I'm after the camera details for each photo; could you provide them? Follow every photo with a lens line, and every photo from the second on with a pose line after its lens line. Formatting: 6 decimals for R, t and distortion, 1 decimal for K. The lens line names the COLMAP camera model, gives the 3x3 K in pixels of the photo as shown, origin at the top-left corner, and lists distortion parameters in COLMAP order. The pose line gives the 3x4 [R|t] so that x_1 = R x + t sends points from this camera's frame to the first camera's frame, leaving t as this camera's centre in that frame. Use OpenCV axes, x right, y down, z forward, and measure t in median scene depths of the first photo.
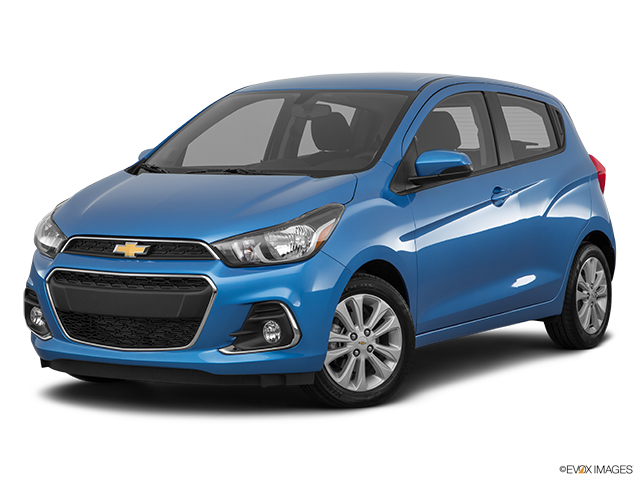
lens RADIAL K [[1510.0, 0, 319.0], [0, 1510.0, 236.8], [0, 0, 1]] dist [0.371963, 0.000000]
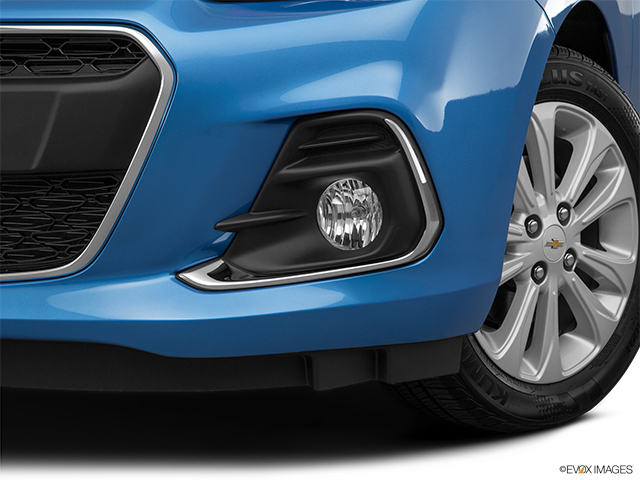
lens RADIAL K [[1669.1, 0, 320.6], [0, 1669.1, 239.9], [0, 0, 1]] dist [0.296219, 0.000000]
pose [[0.982922, -0.023864, 0.182470, -0.093846], [0.012091, 0.997788, 0.065360, 0.043621], [-0.183627, -0.062038, 0.981036, 0.634146]]
